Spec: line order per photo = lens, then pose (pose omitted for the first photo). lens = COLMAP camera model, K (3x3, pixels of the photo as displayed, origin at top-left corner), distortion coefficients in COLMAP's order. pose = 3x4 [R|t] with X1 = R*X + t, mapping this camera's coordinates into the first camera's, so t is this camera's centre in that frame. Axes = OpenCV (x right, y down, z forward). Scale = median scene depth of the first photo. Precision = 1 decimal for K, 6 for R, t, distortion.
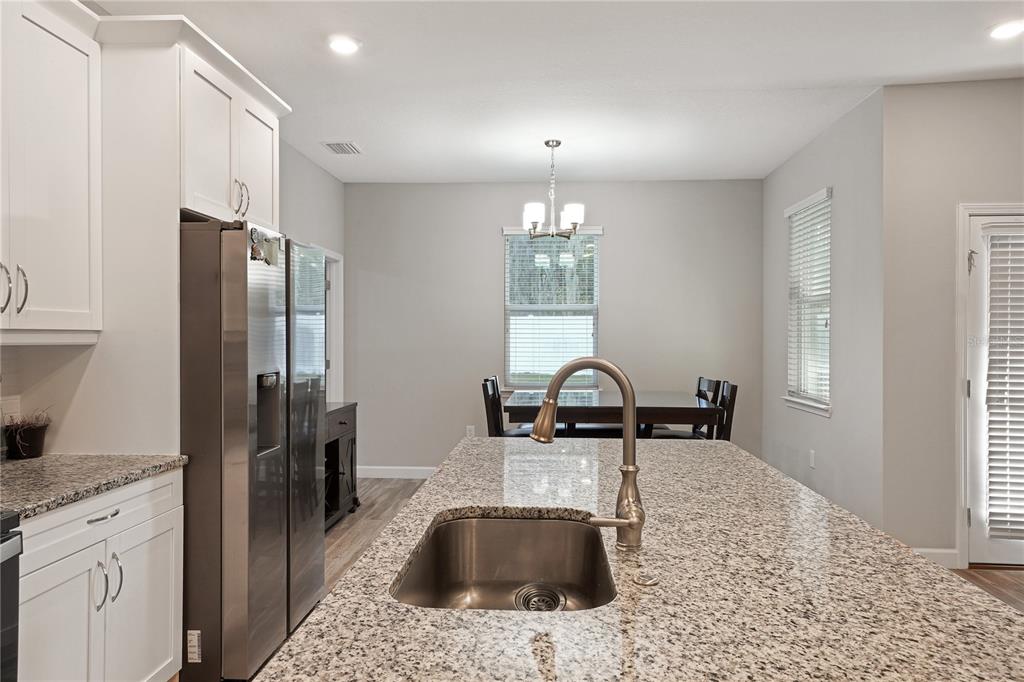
lens RADIAL K [[714.7, 0, 512.0], [0, 714.7, 341.0], [0, 0, 1]] dist [0.008062, 0.003417]
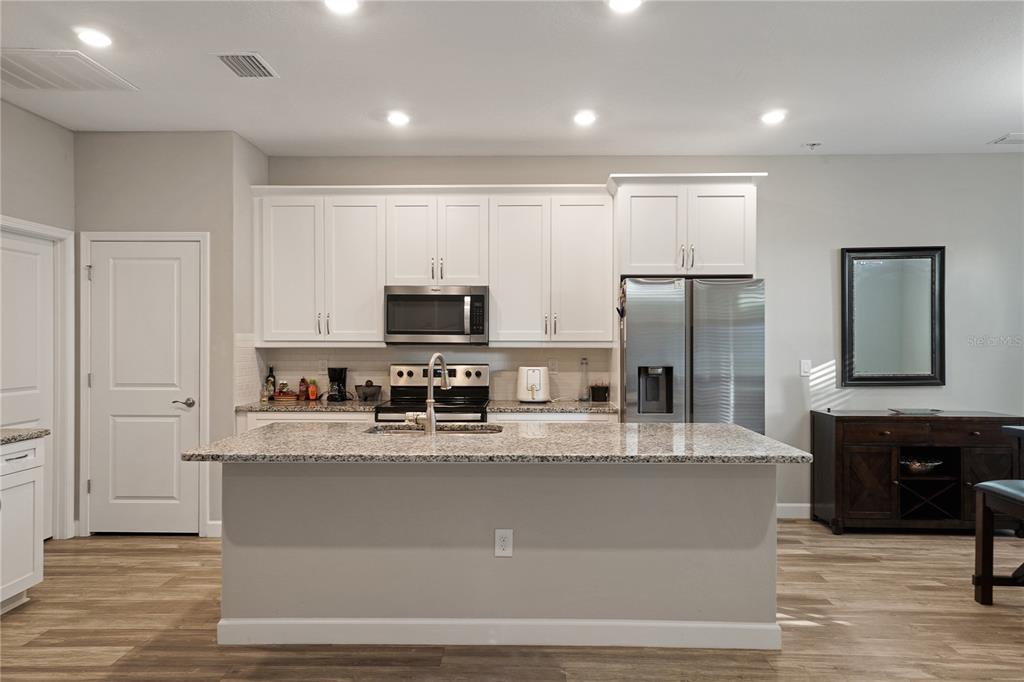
lens RADIAL K [[714.7, 0, 512.0], [0, 714.7, 341.0], [0, 0, 1]] dist [0.008062, 0.003417]
pose [[0.036034, -0.006418, -0.999330, 0.899215], [-0.009135, 0.999935, -0.006751, 0.002021], [0.999309, 0.009372, 0.035973, 0.423349]]
